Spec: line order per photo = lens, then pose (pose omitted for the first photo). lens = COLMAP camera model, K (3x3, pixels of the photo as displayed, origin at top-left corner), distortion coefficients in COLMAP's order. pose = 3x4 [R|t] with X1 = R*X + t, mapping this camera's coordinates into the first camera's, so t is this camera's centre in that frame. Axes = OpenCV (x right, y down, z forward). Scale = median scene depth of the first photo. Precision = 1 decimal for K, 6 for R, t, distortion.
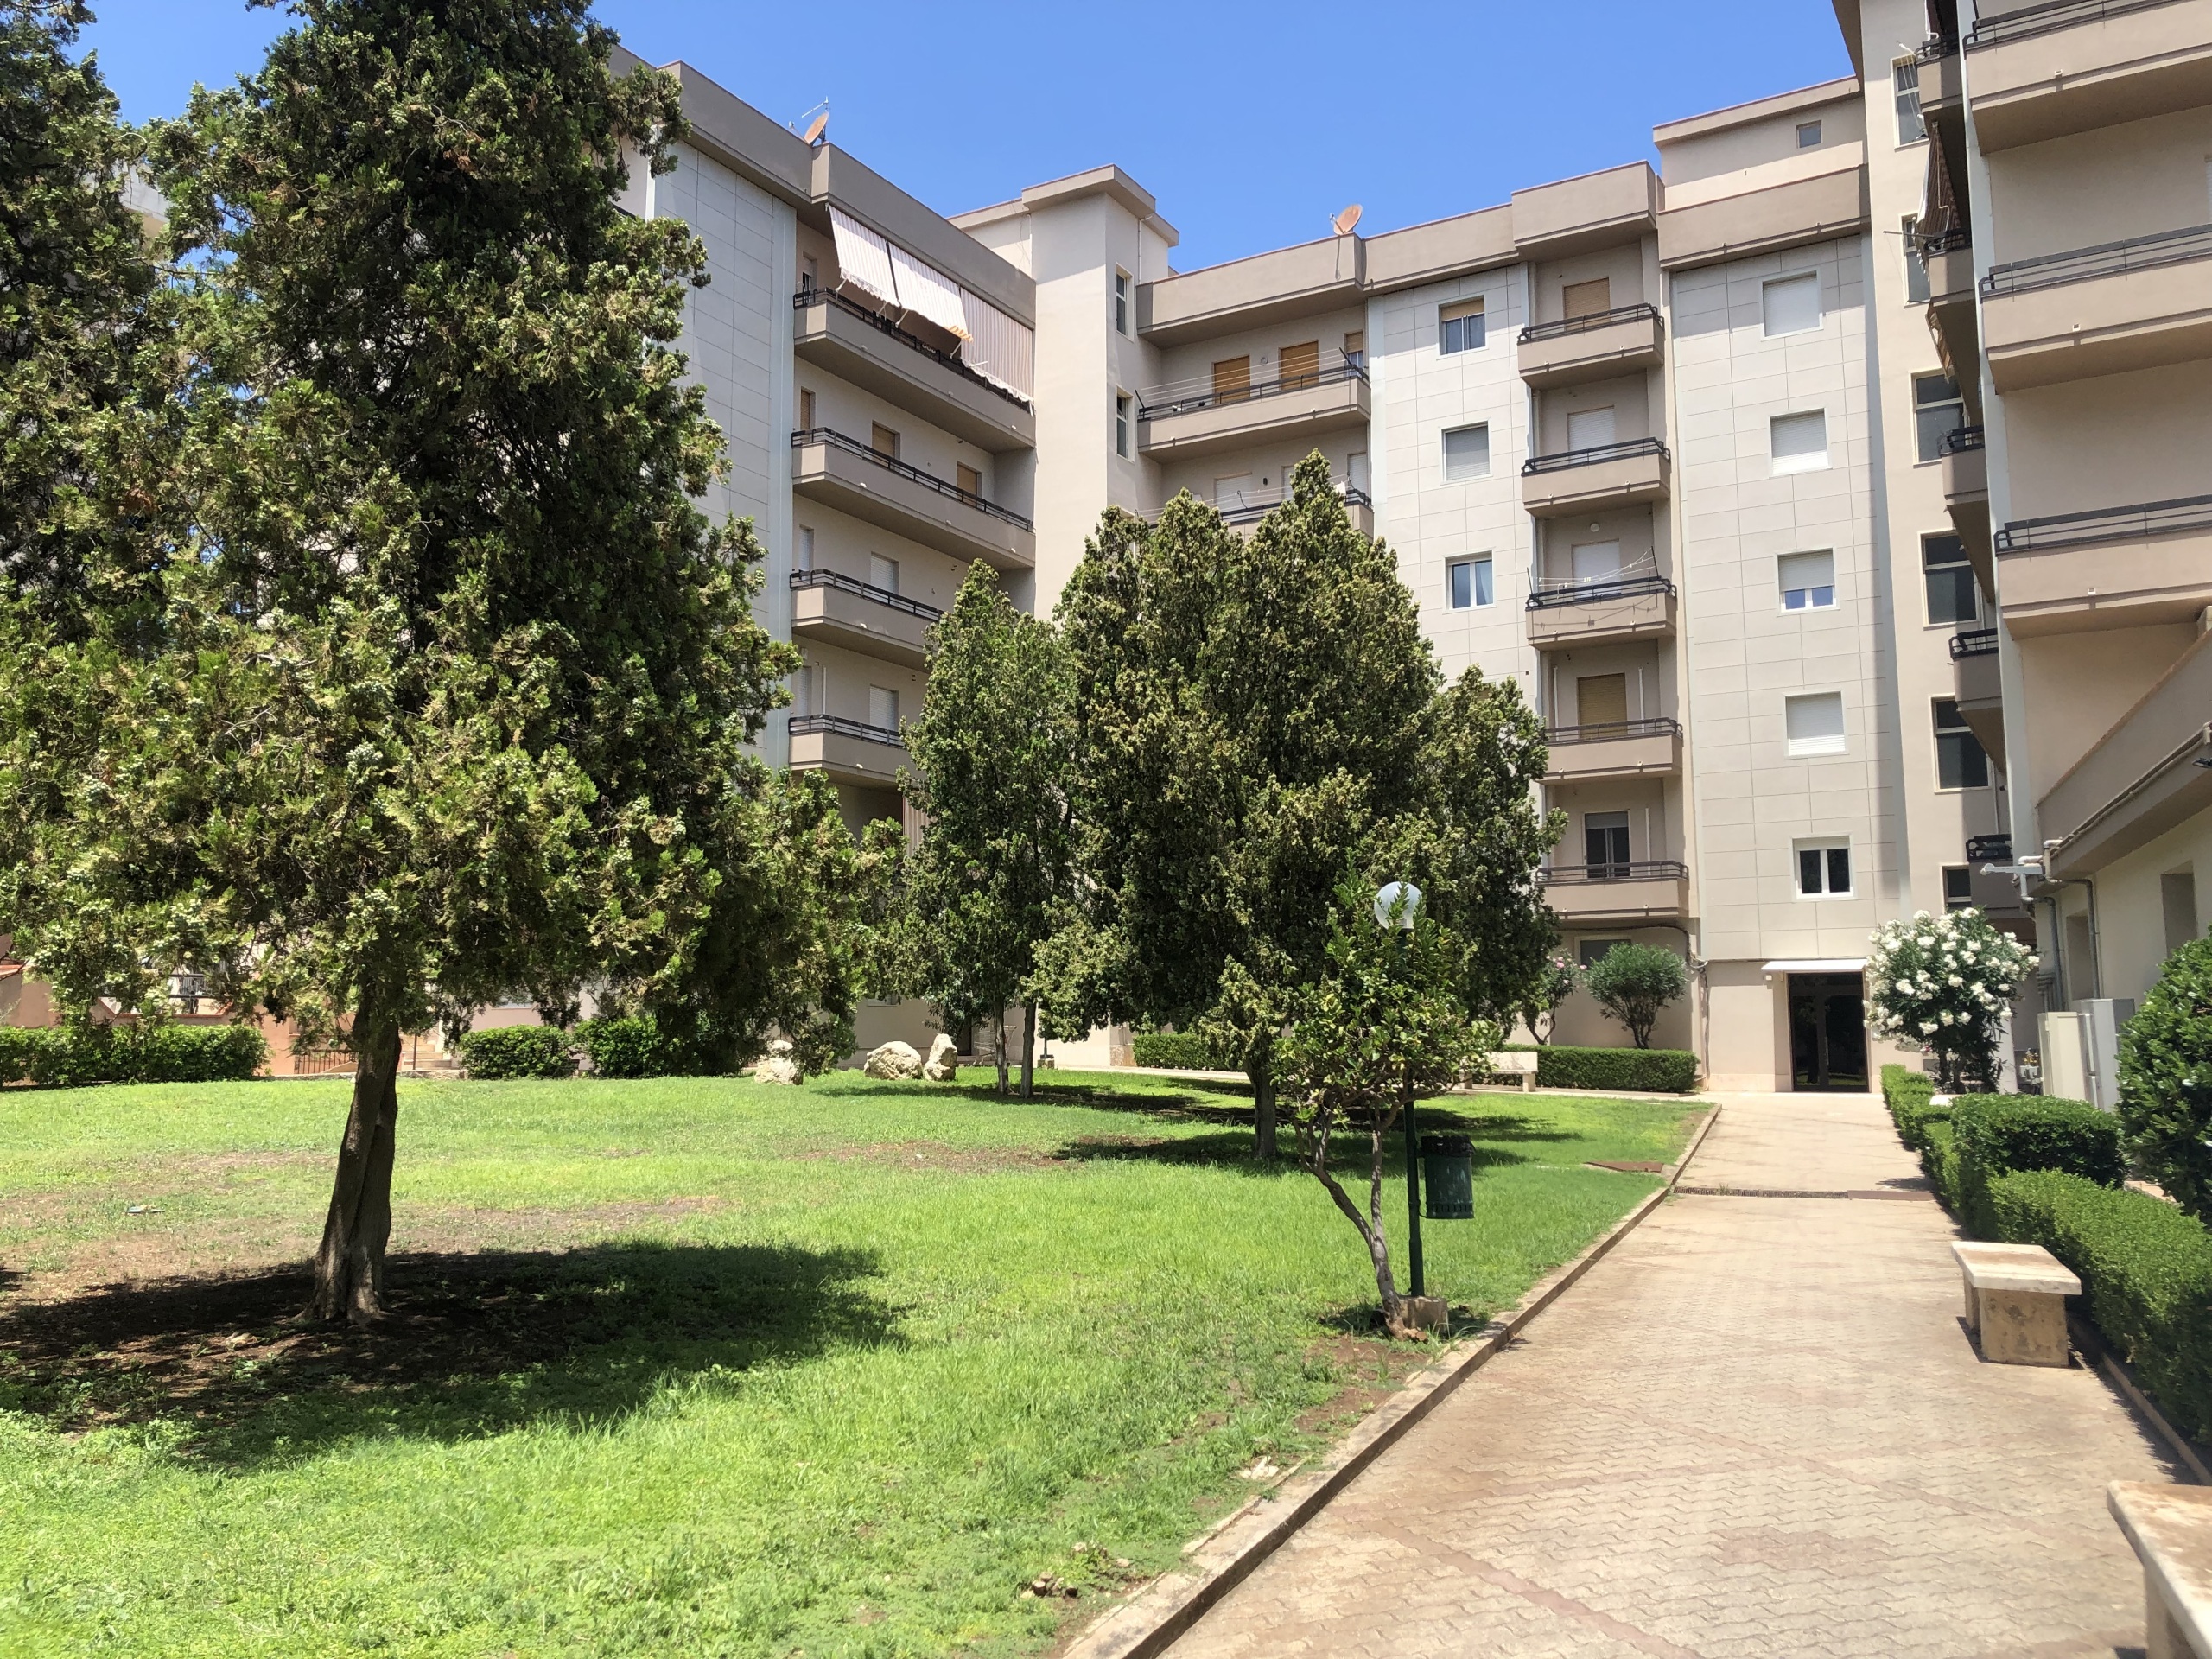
lens RADIAL K [[1811.2, 0, 1110.1], [0, 1811.2, 832.8], [0, 0, 1]] dist [0.032950, -0.013490]
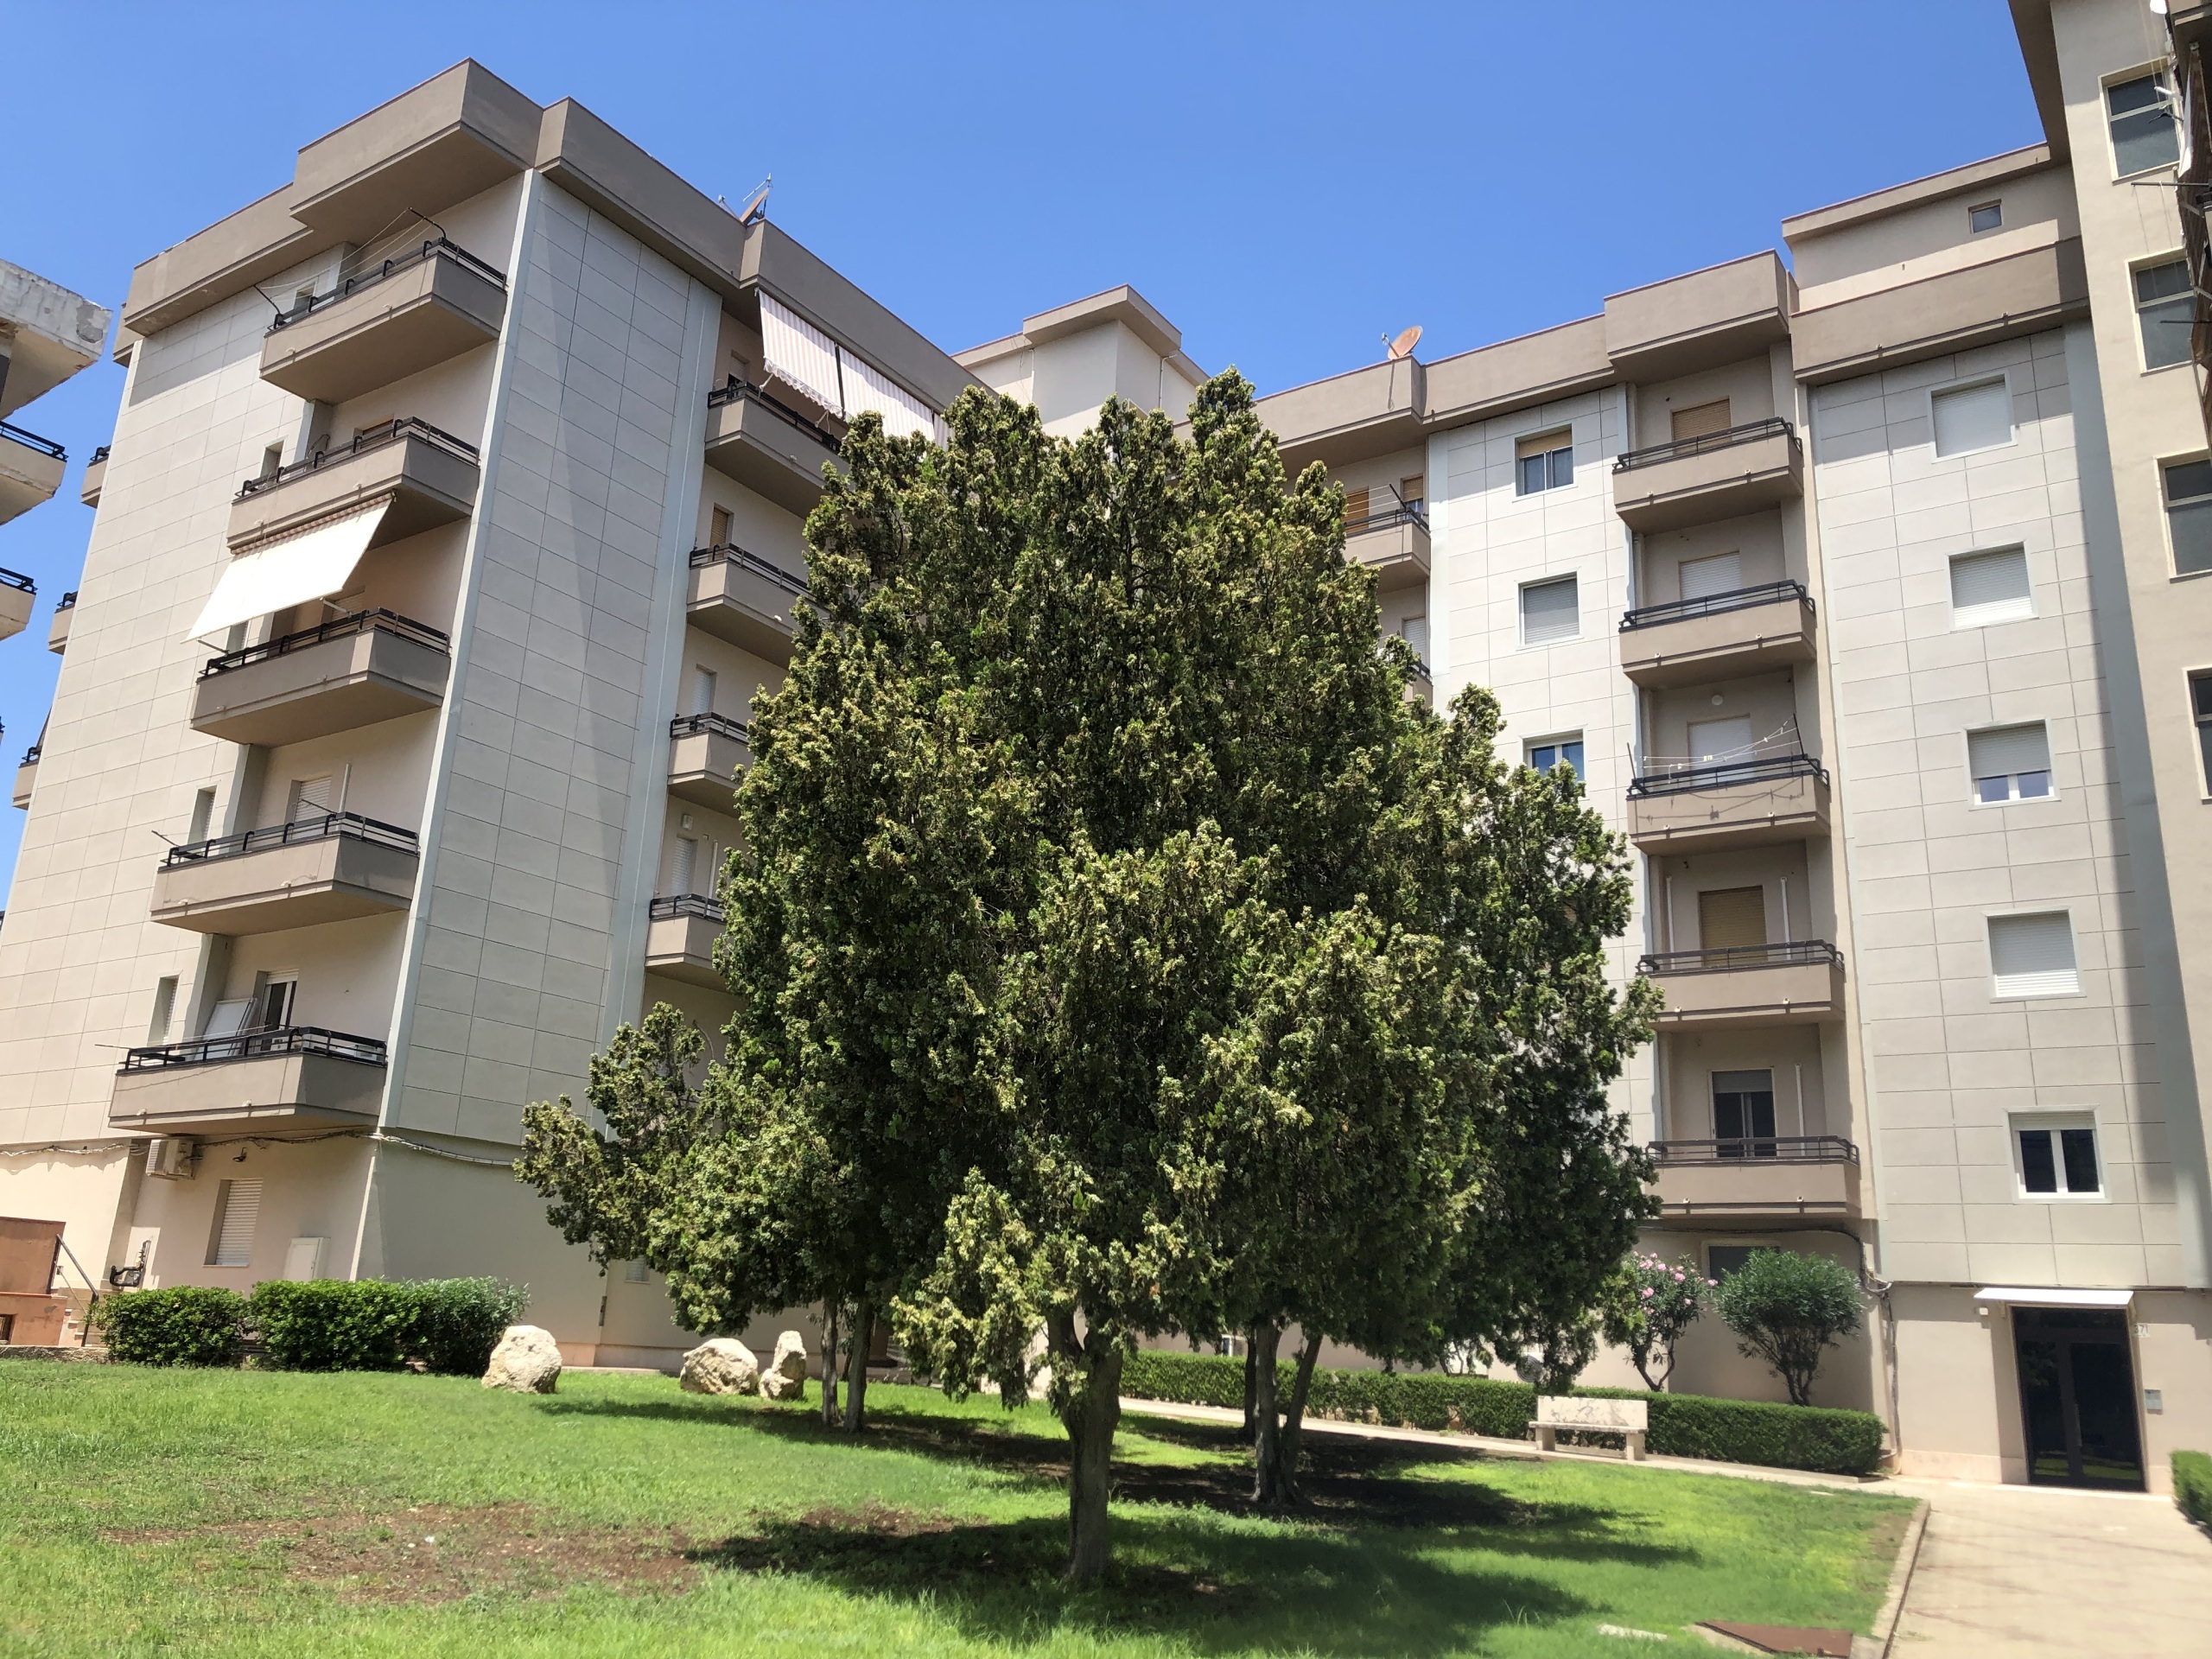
lens RADIAL K [[1811.2, 0, 1091.8], [0, 1811.2, 824.2], [0, 0, 1]] dist [0.032950, -0.013490]
pose [[0.996294, 0.027356, -0.081550, 0.071217], [-0.041113, 0.984218, -0.172118, 0.030312], [0.075555, 0.174832, 0.981695, 0.247519]]
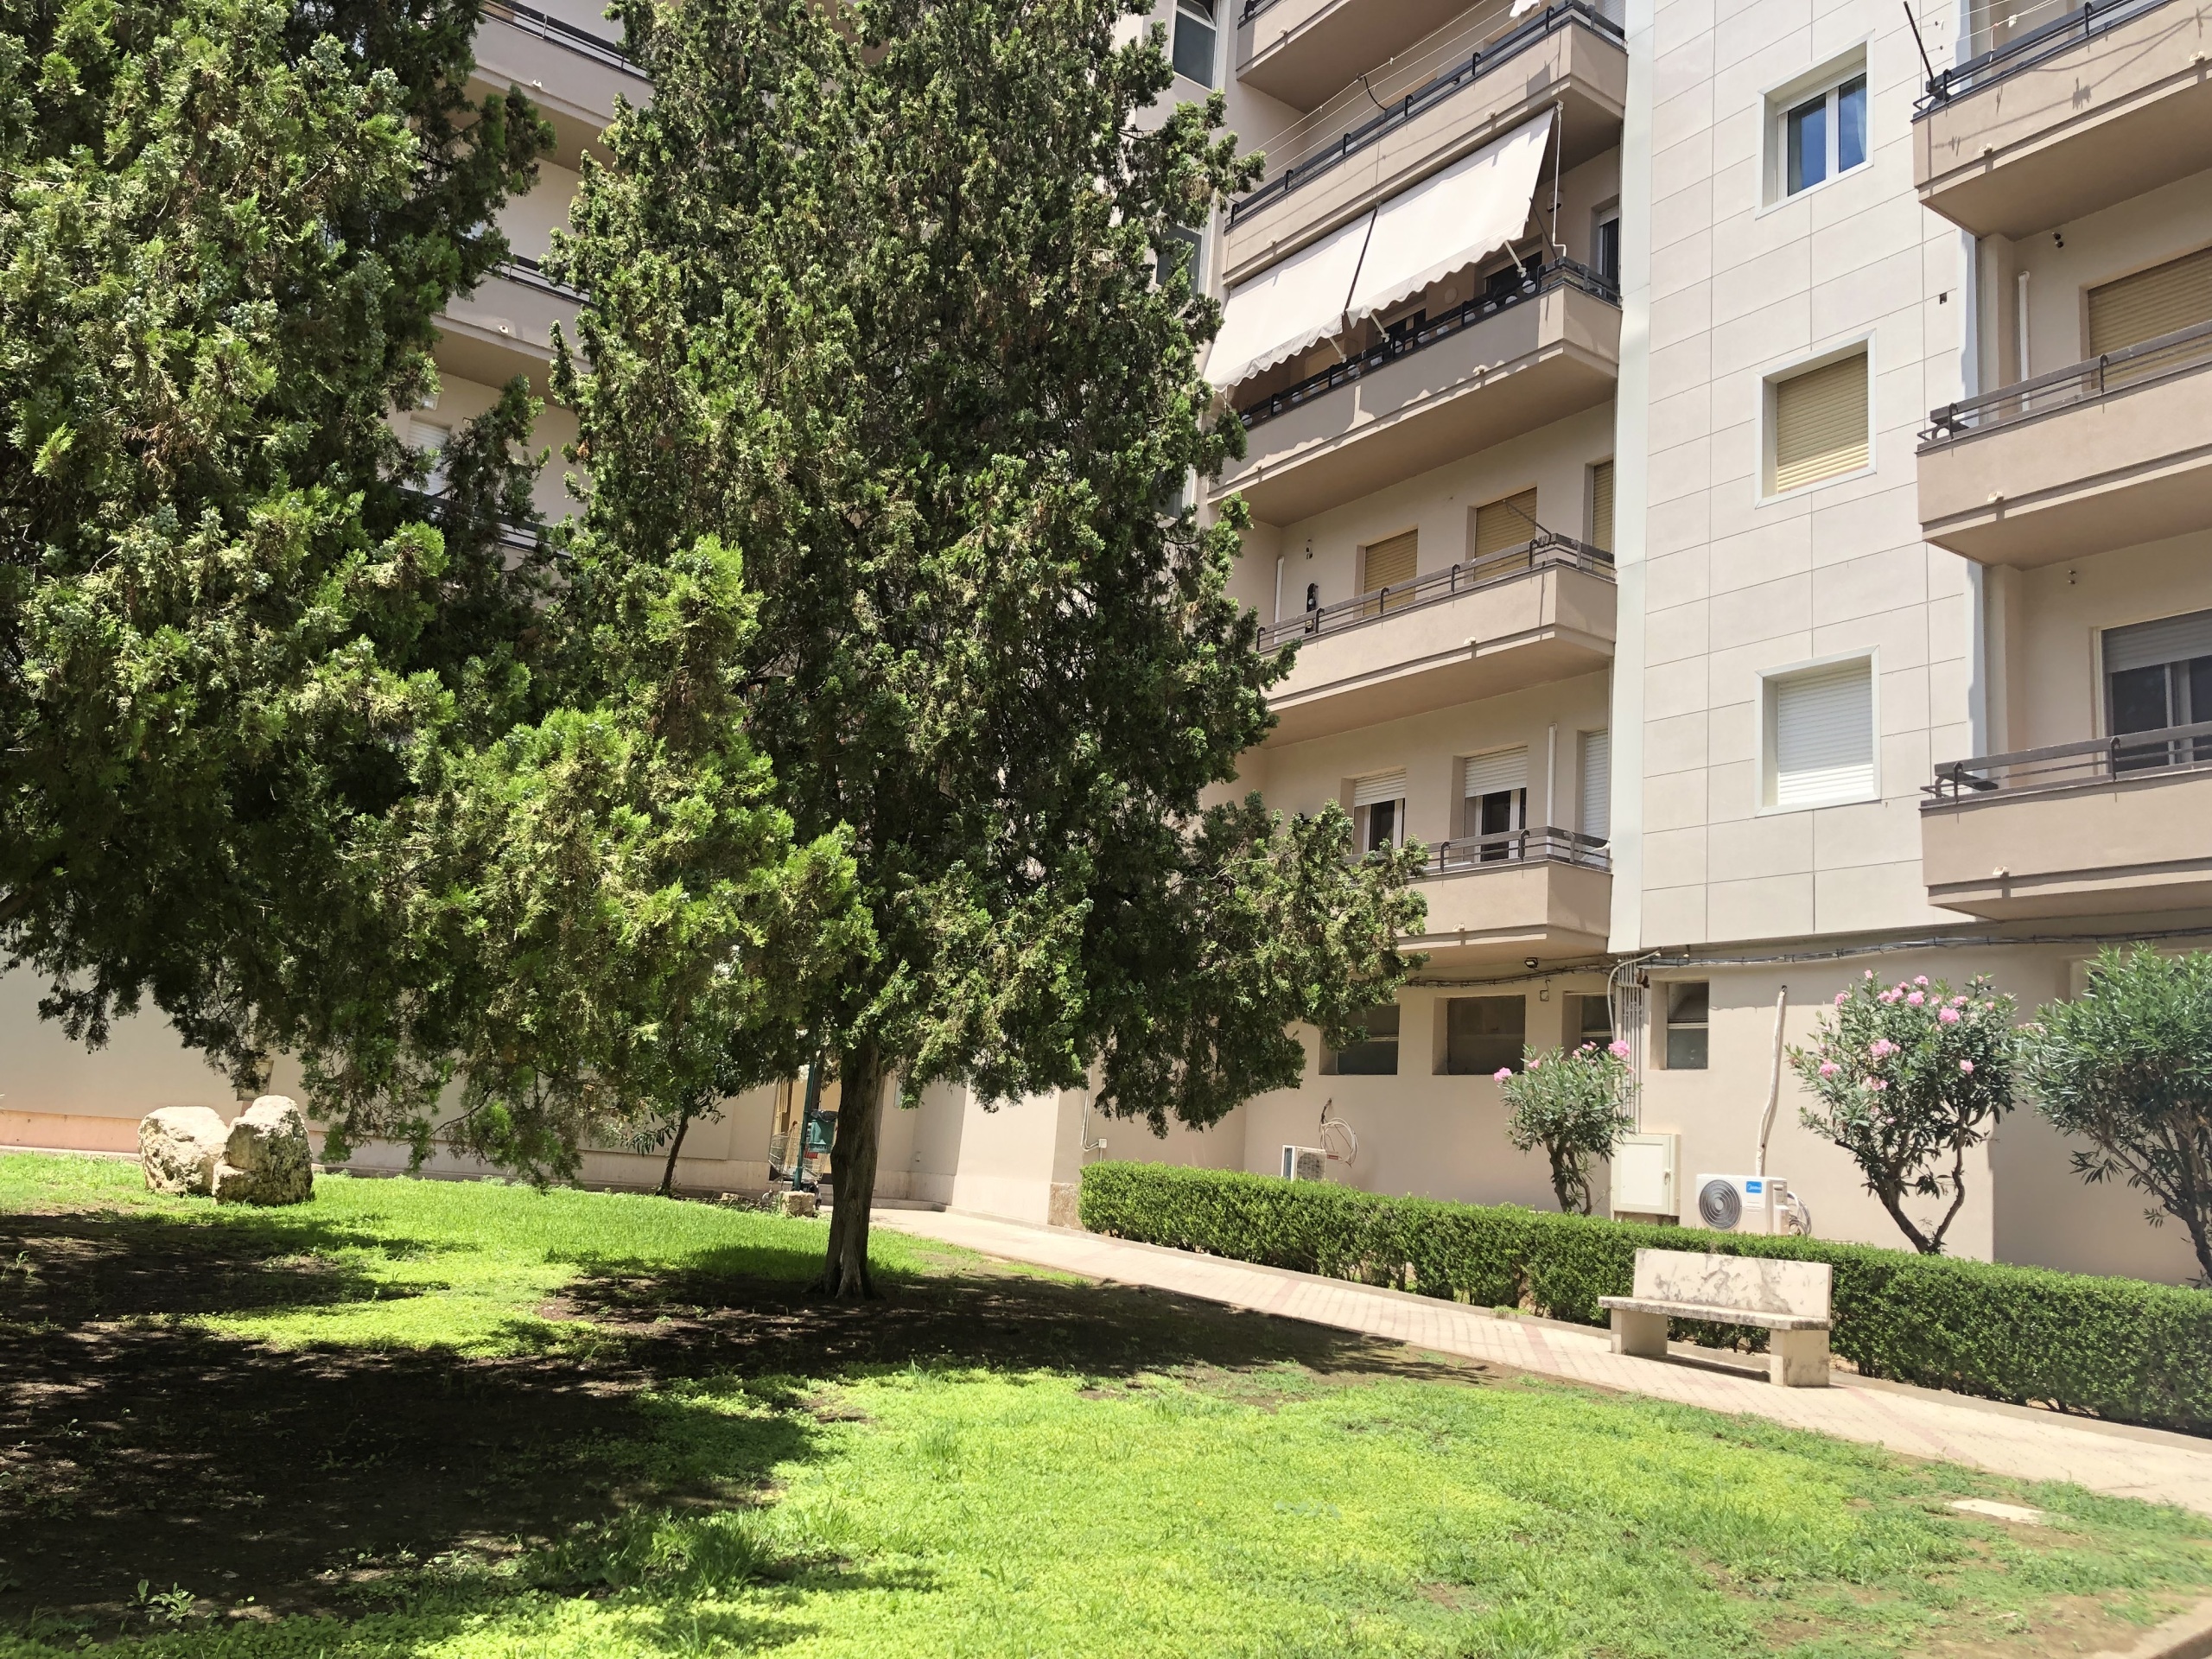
lens RADIAL K [[1811.2, 0, 1114.6], [0, 1811.2, 815.8], [0, 0, 1]] dist [0.032950, -0.013490]
pose [[0.903767, -0.013368, -0.427815, 0.254366], [-0.029414, 0.995210, -0.093234, 0.072027], [0.427012, 0.096846, 0.899045, 0.621858]]
